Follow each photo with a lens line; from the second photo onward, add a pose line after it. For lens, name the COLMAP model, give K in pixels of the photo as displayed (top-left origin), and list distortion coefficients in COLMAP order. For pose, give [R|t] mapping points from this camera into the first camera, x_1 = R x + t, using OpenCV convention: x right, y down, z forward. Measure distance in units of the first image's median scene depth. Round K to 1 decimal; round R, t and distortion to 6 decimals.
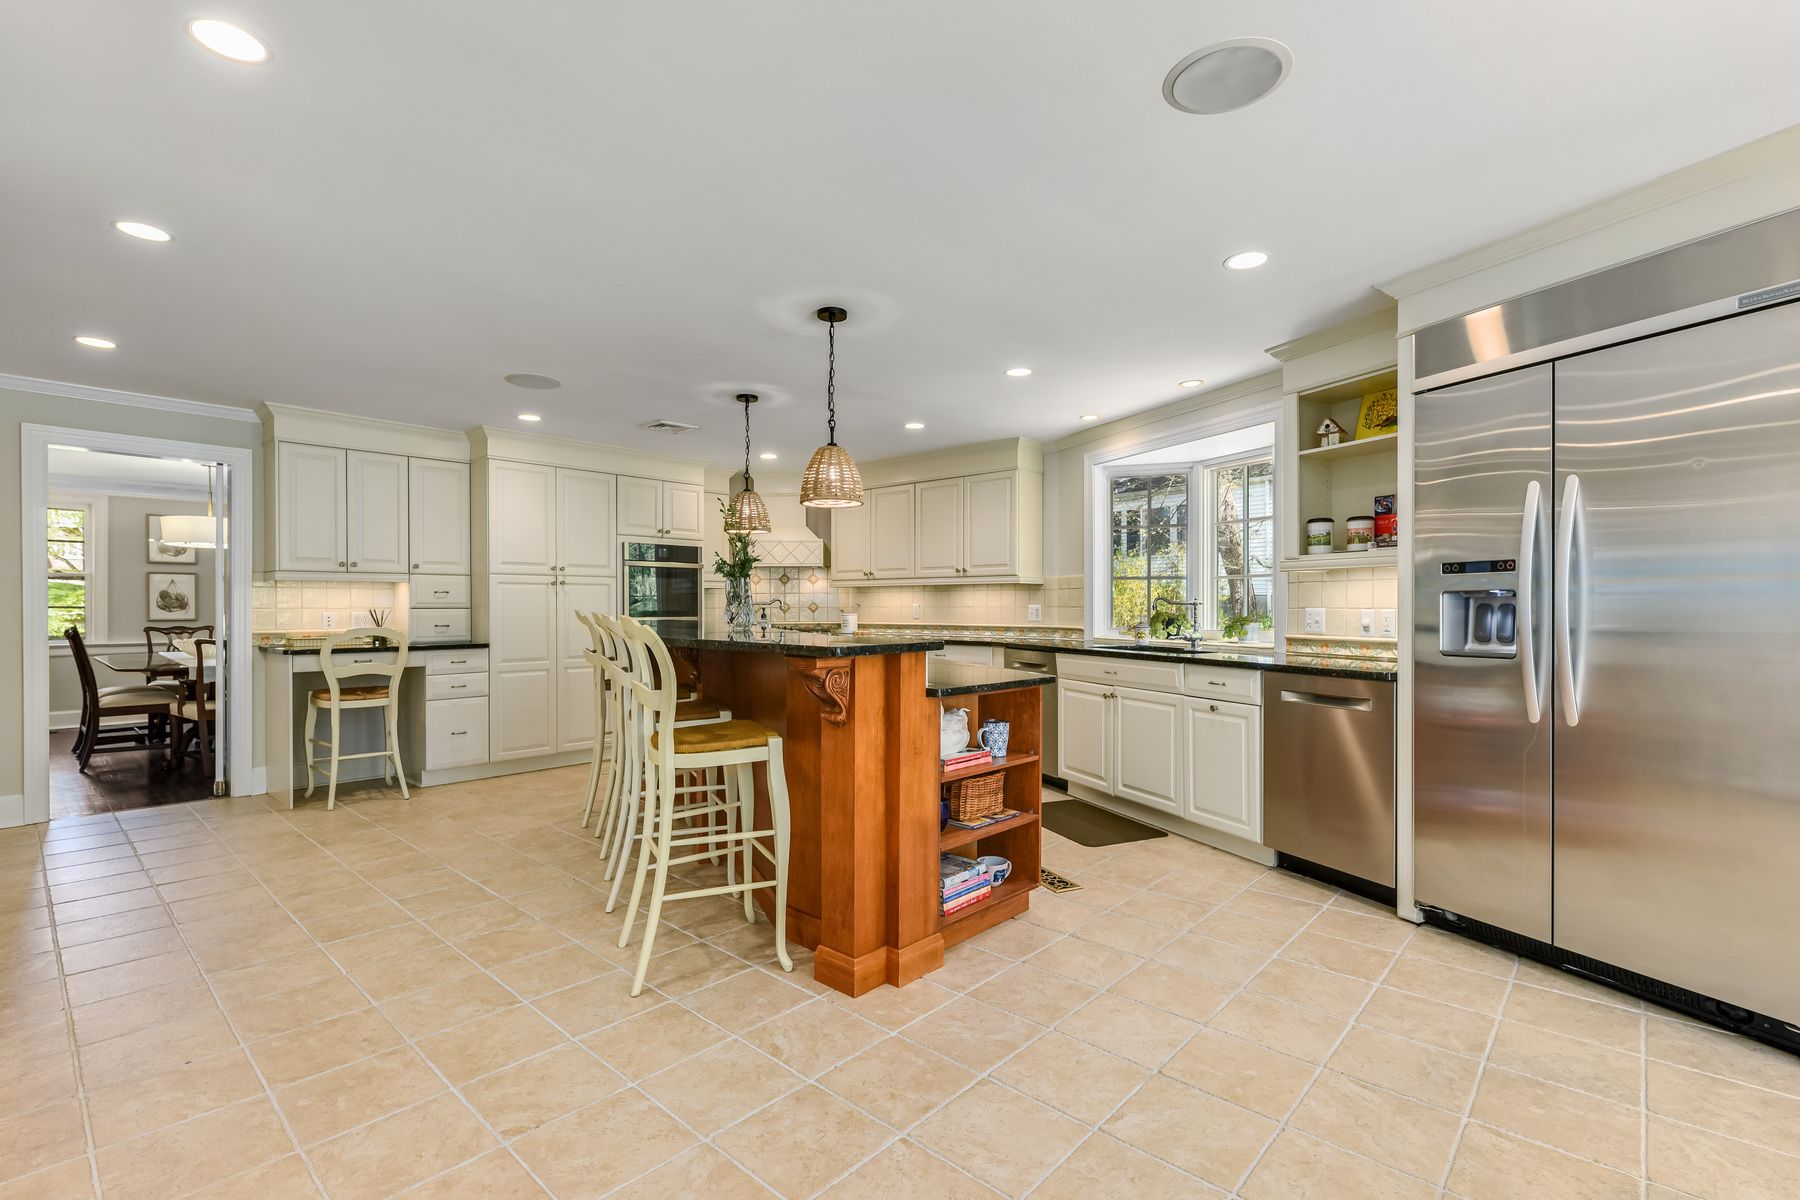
lens RADIAL K [[815.4, 0, 896.6], [0, 815.4, 612.8], [0, 0, 1]] dist [-0.001430, -0.000241]
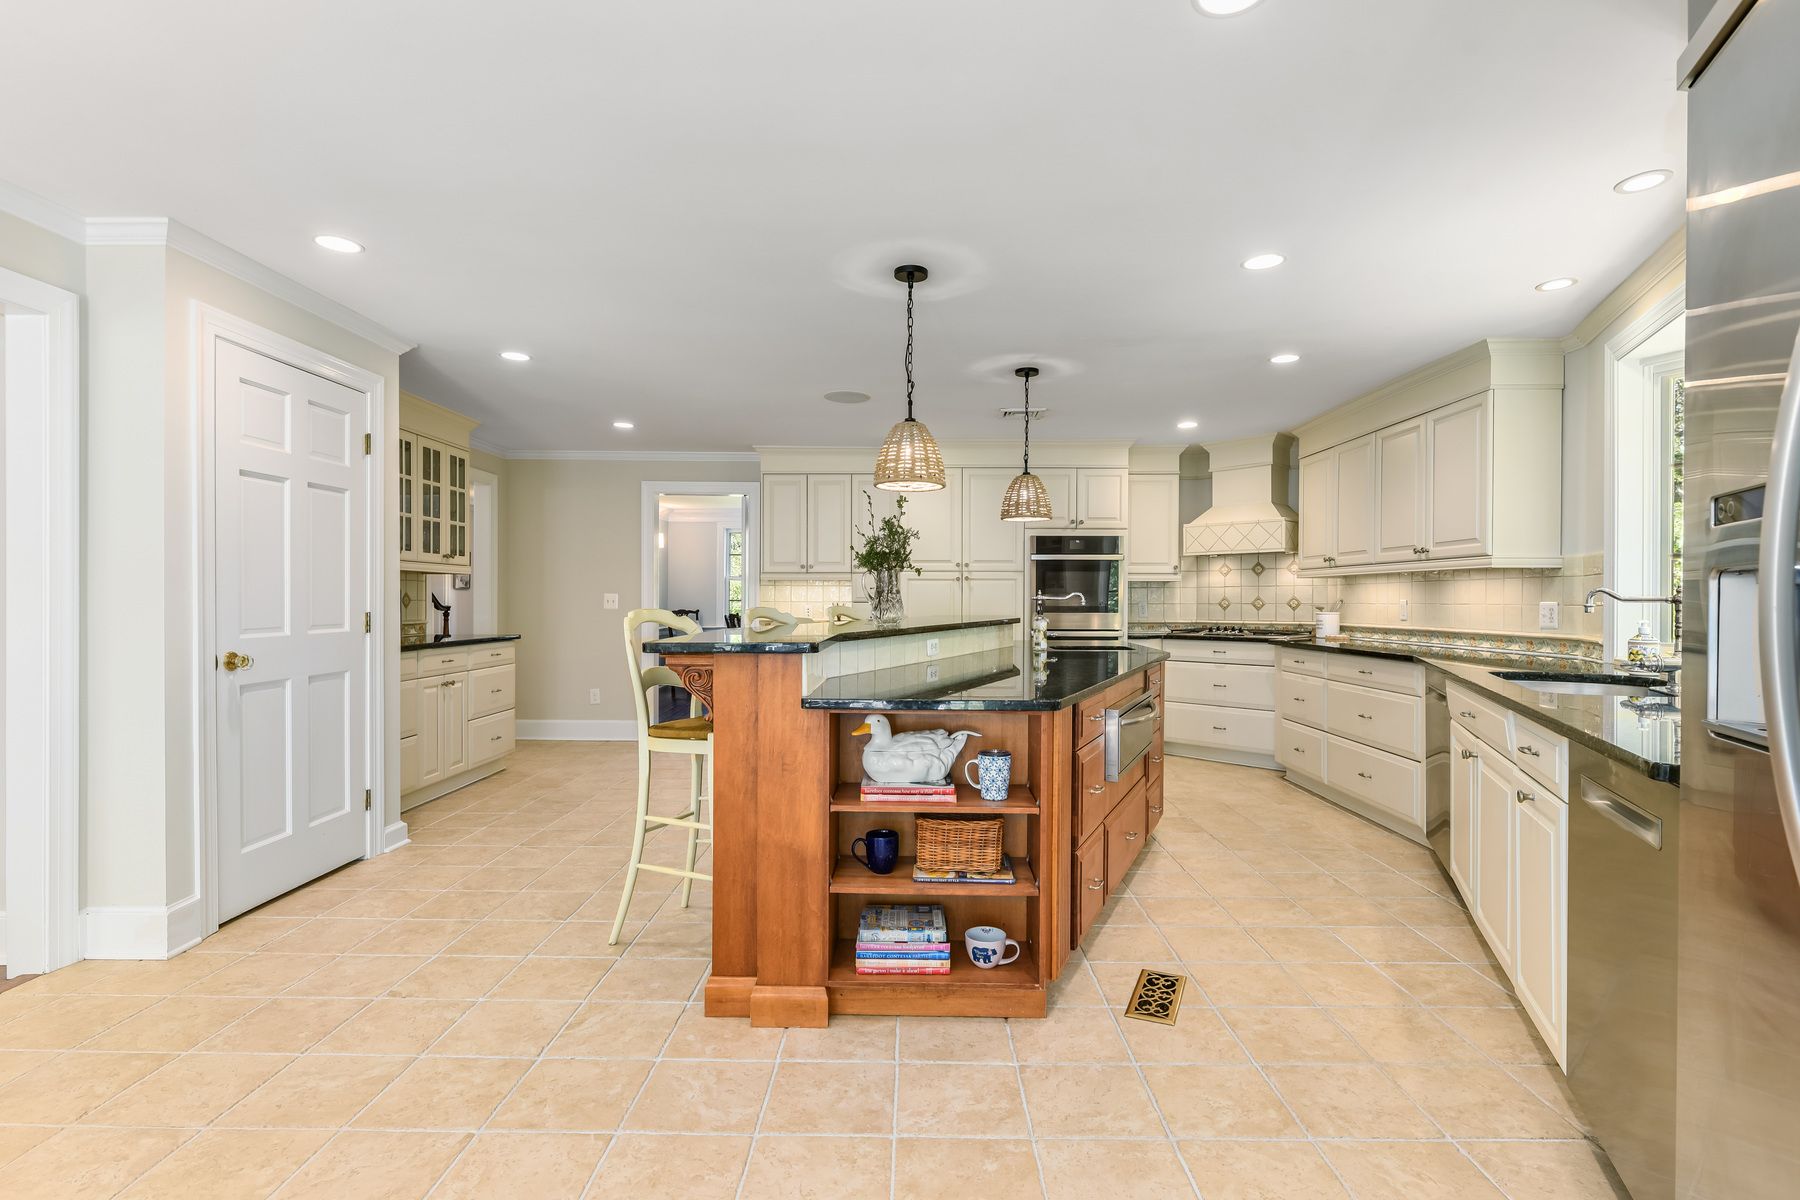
lens RADIAL K [[854.7, 0, 901.6], [0, 854.7, 607.1], [0, 0, 1]] dist [0.001913, 0.000071]
pose [[0.665645, 0.009009, -0.746214, 0.401316], [-0.009908, 0.999946, 0.003234, -0.003343], [0.746203, 0.005241, 0.665698, 0.244229]]
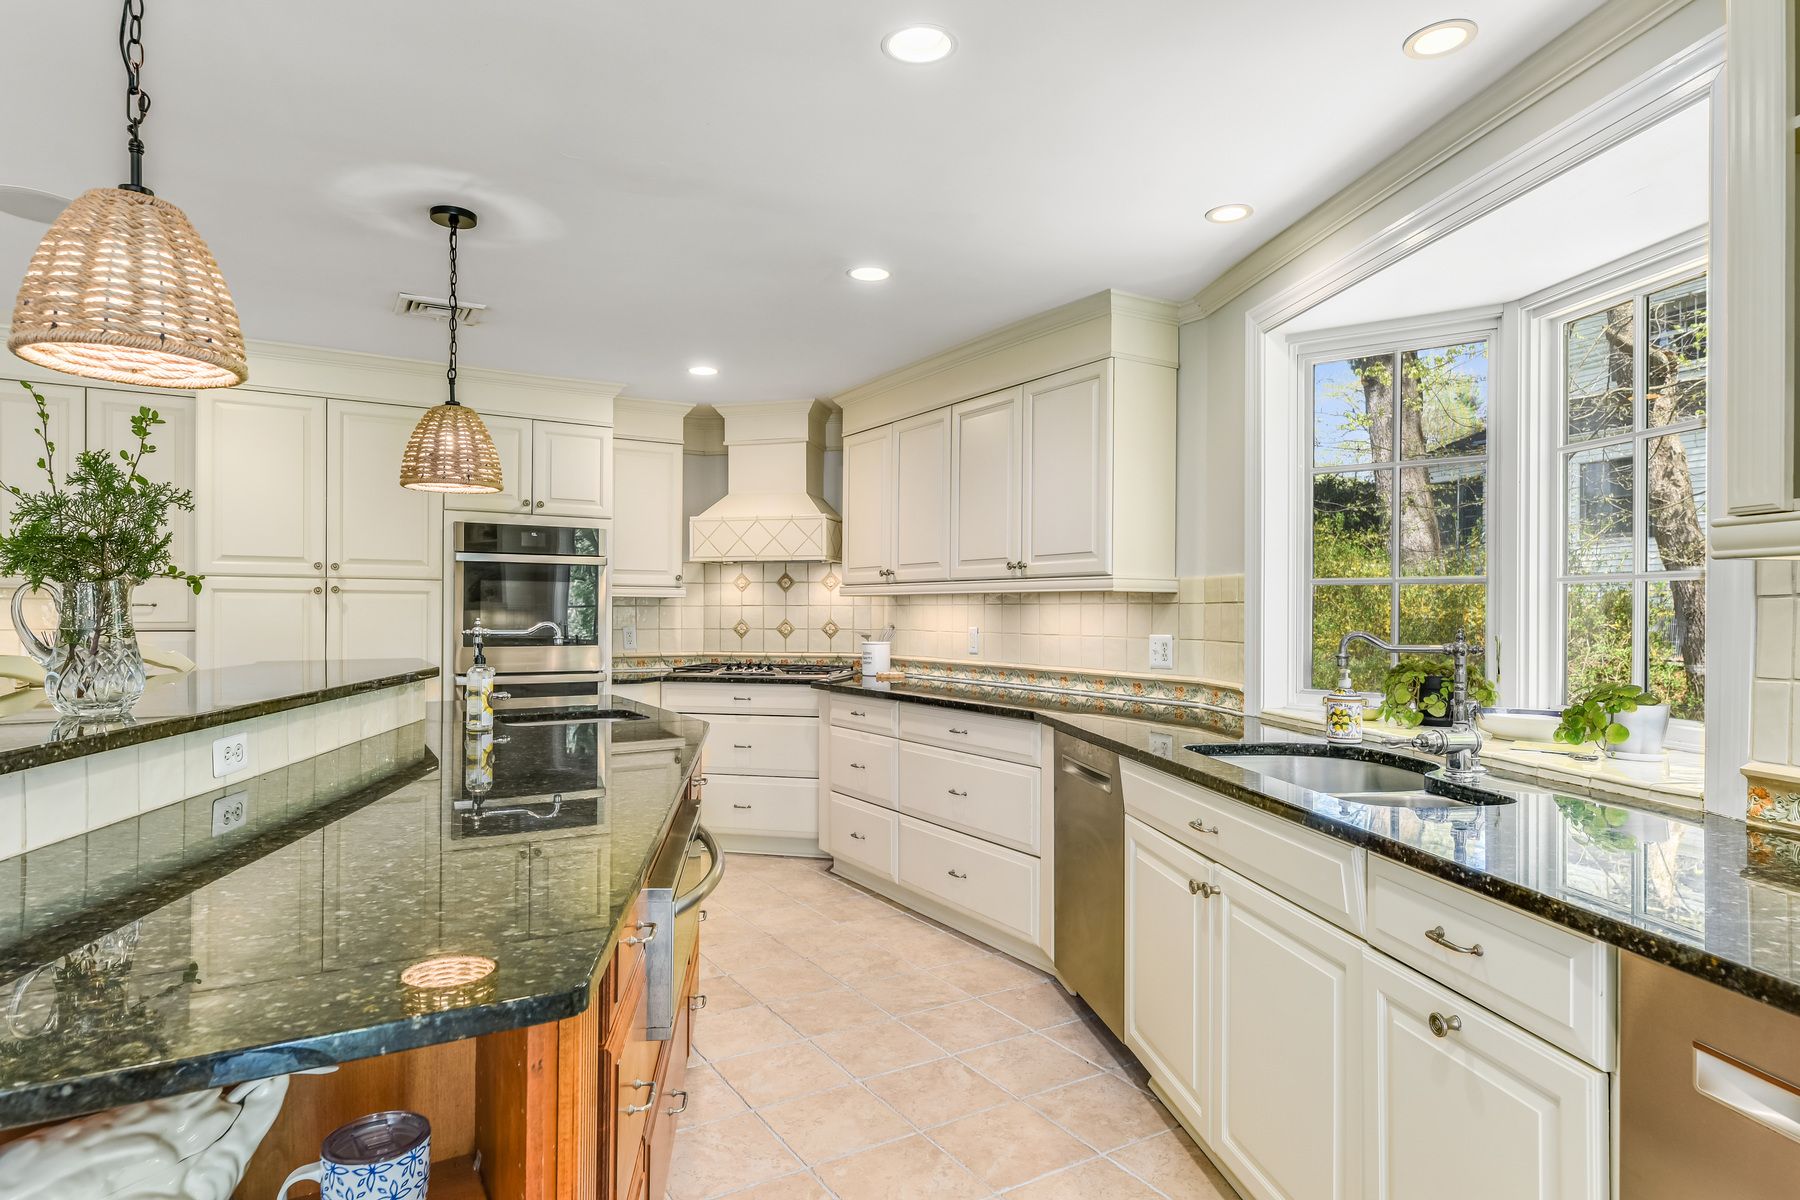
lens RADIAL K [[1019.3, 0, 900.1], [0, 1019.3, 611.5], [0, 0, 1]] dist [0.004509, 0.000816]
pose [[0.963283, 0.006291, -0.268413, 0.224176], [-0.009075, 0.999917, -0.009132, -0.020113], [0.268333, 0.011232, 0.963261, 0.443666]]
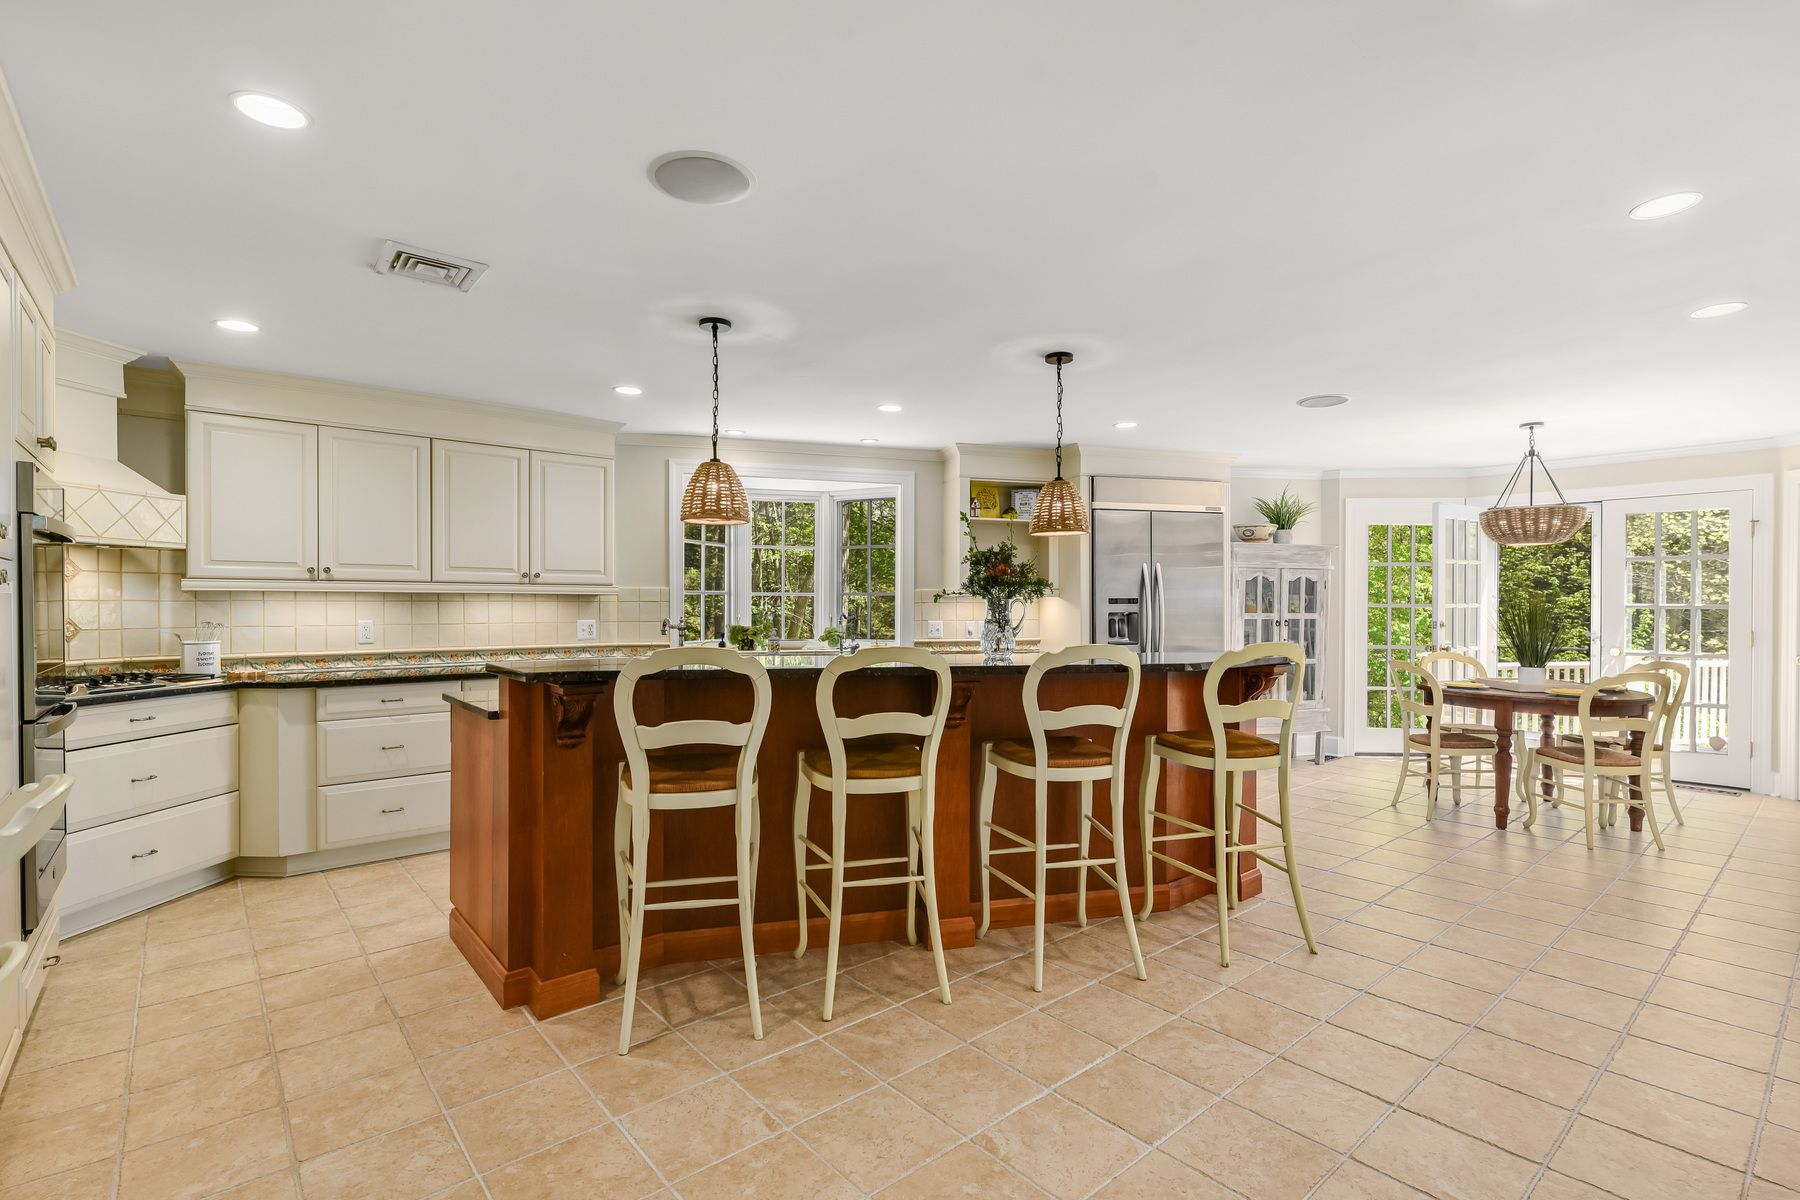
lens RADIAL K [[839.6, 0, 906.2], [0, 839.6, 598.4], [0, 0, 1]] dist [-0.000044, -0.000001]
pose [[0.117219, 0.008776, 0.993067, -0.794935], [0.008253, 0.999918, -0.009811, -0.024932], [-0.993072, 0.009345, 0.117137, 0.702424]]
